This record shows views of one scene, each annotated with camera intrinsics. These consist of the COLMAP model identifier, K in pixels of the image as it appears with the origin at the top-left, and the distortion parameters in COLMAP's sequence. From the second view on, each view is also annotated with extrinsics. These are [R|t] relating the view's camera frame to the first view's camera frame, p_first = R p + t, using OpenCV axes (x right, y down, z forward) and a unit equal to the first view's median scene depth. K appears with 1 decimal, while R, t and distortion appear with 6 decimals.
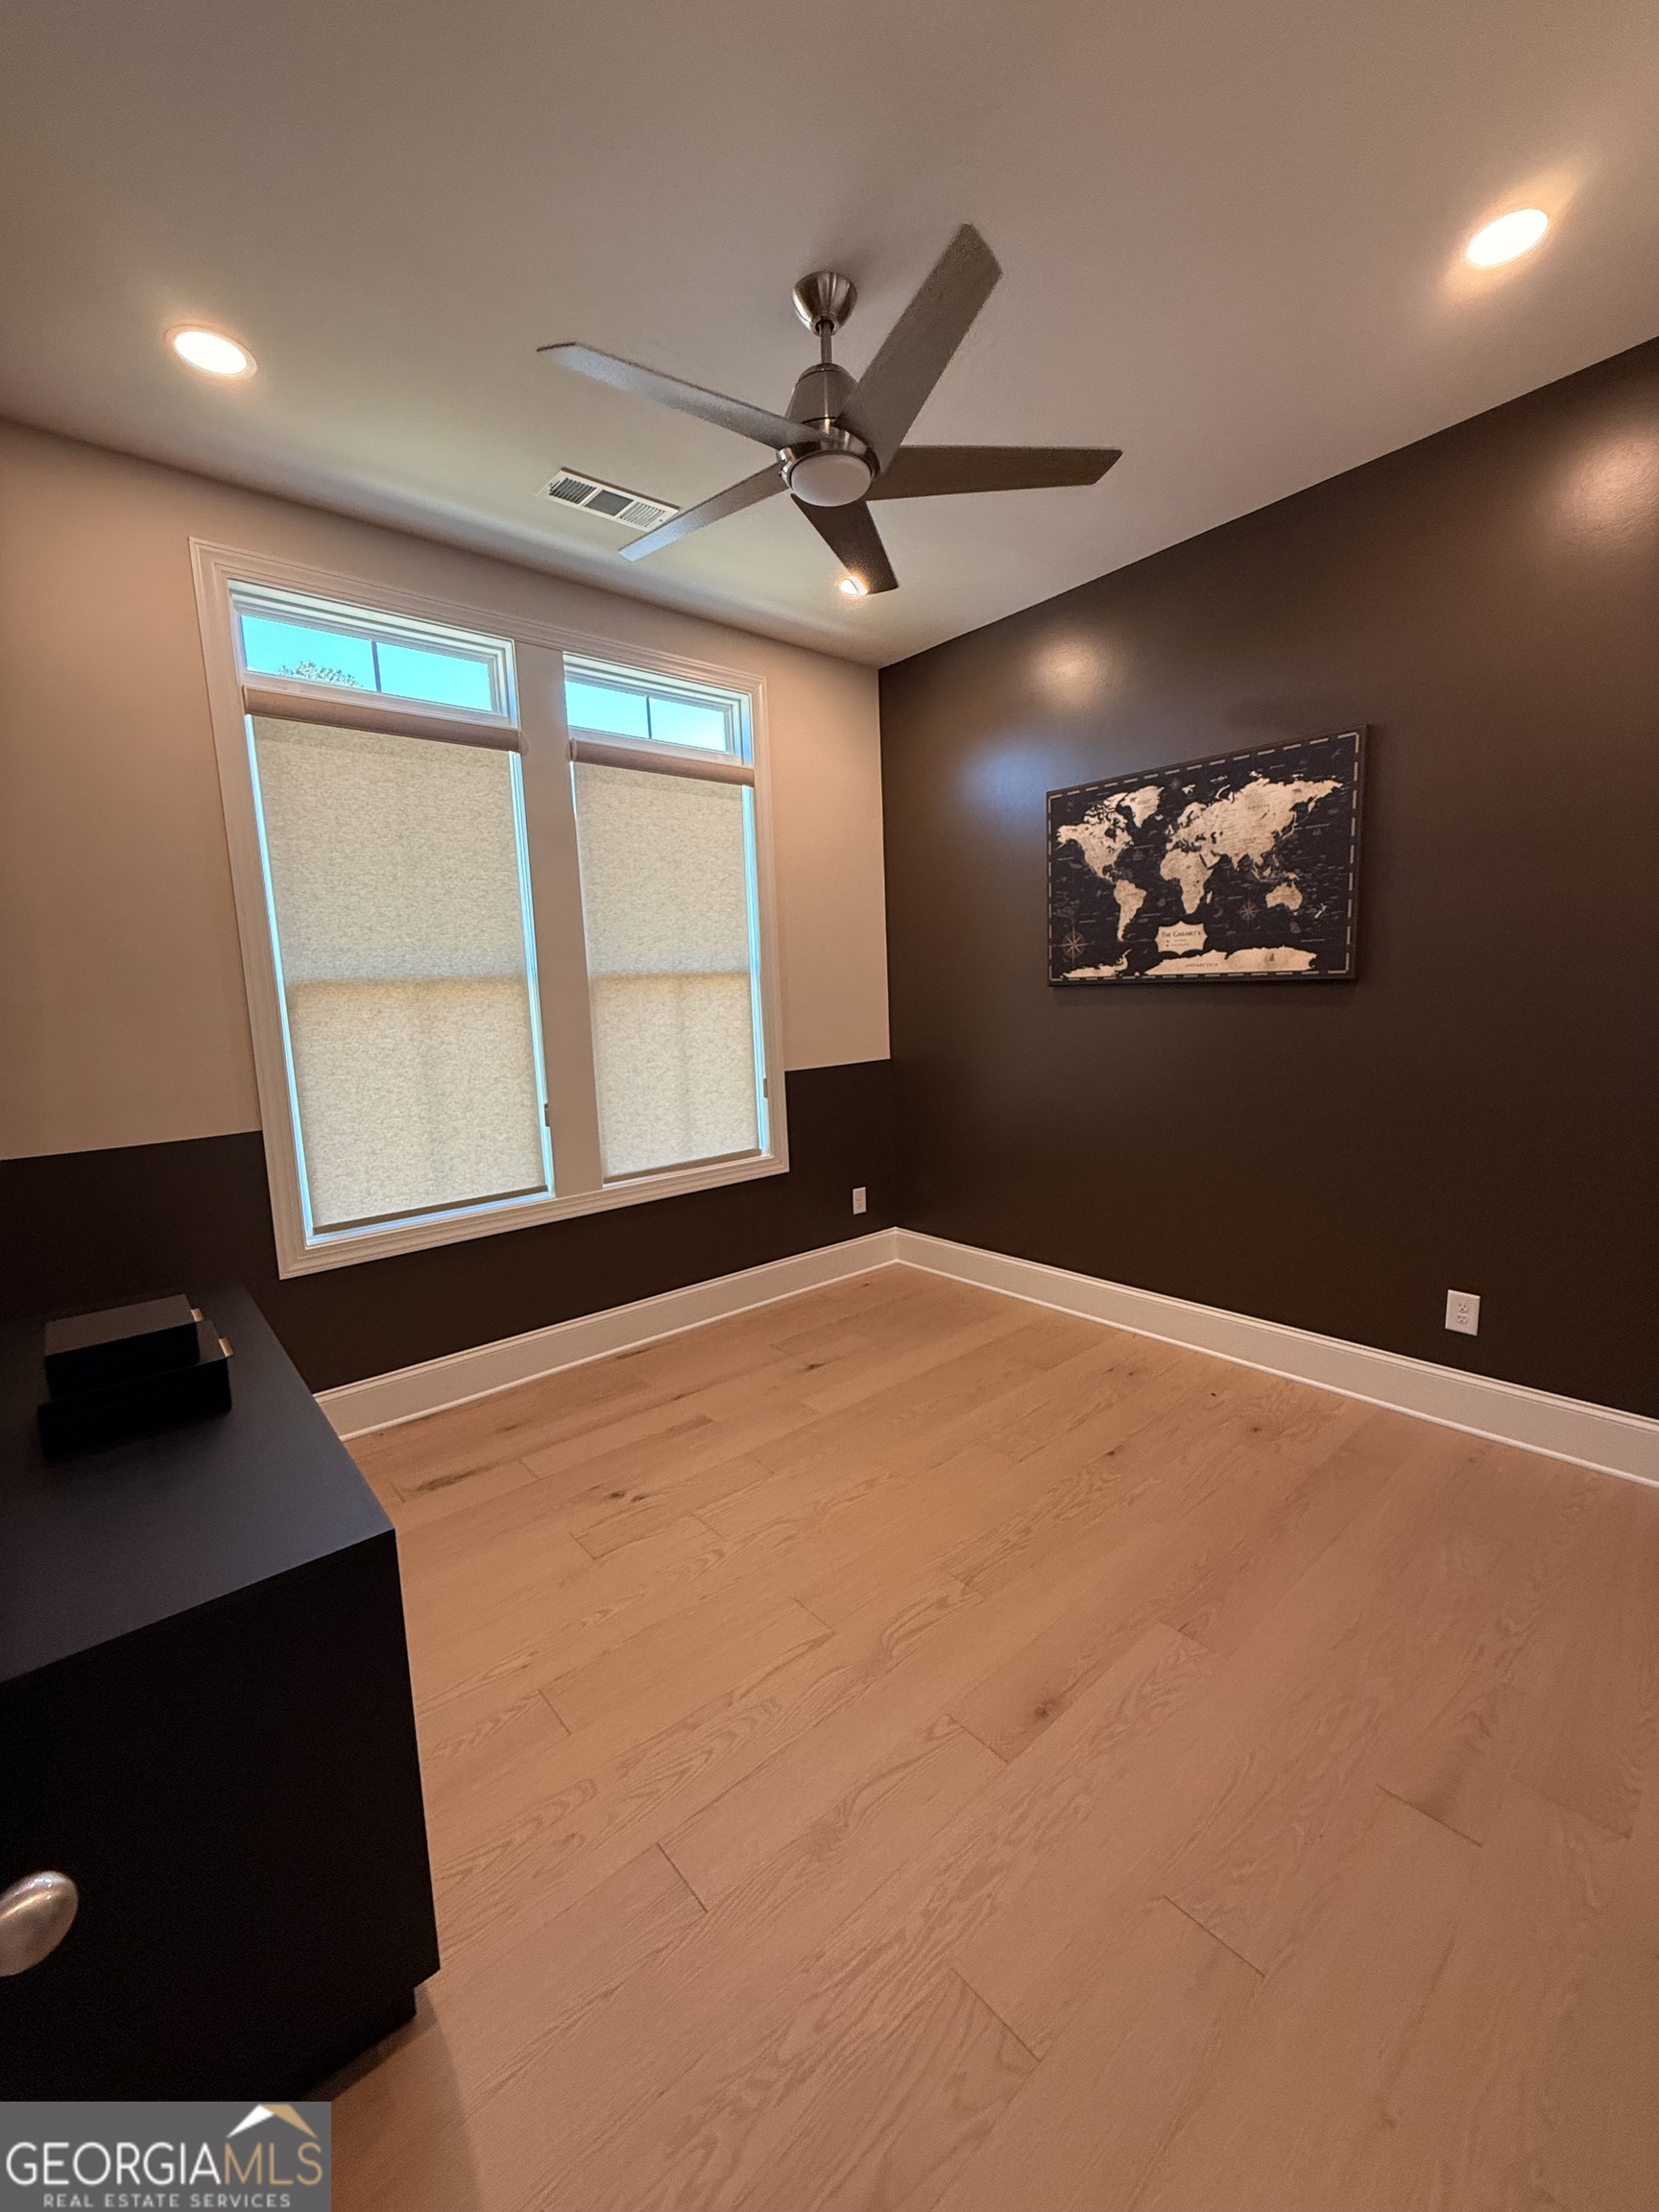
lens RADIAL K [[887.6, 0, 822.7], [0, 887.6, 1090.3], [0, 0, 1]] dist [-0.000262, 0.000885]
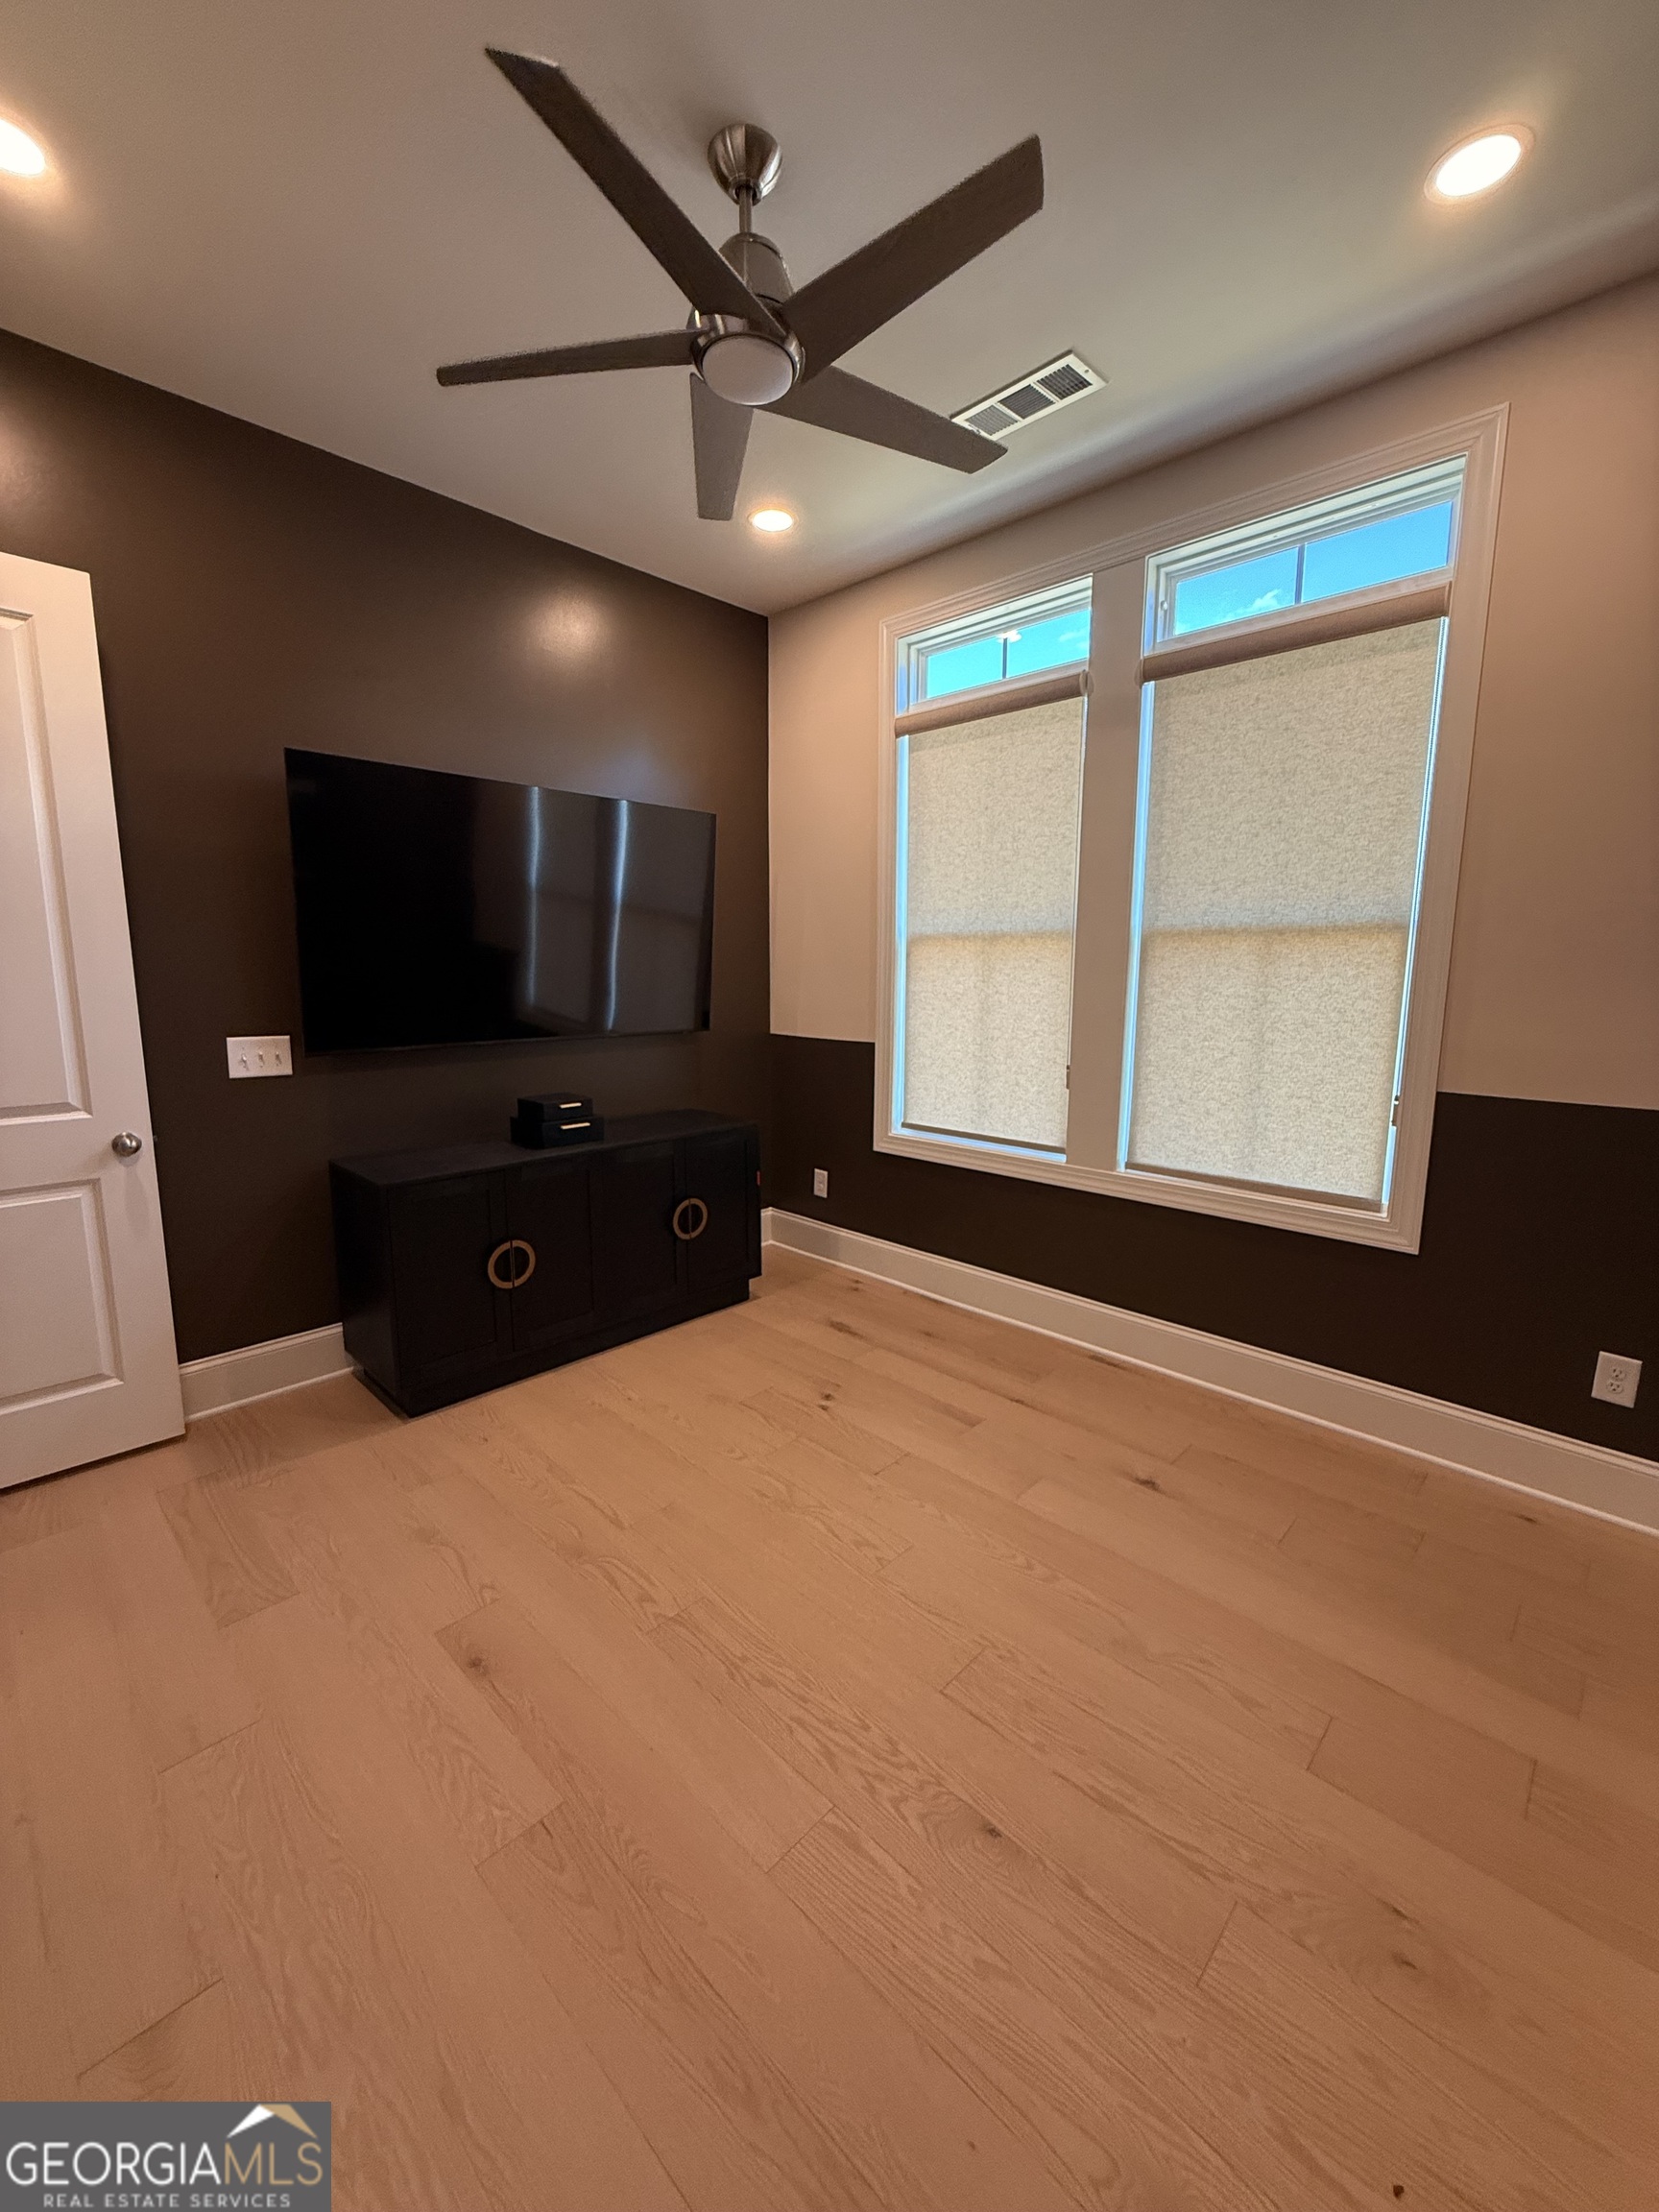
lens RADIAL K [[887.6, 0, 835.6], [0, 887.6, 1090.6], [0, 0, 1]] dist [-0.000262, 0.000885]
pose [[0.094413, 0.179255, -0.979262, 0.651555], [-0.123159, 0.978203, 0.167187, -0.092996], [0.987886, 0.104820, 0.114431, 0.680994]]
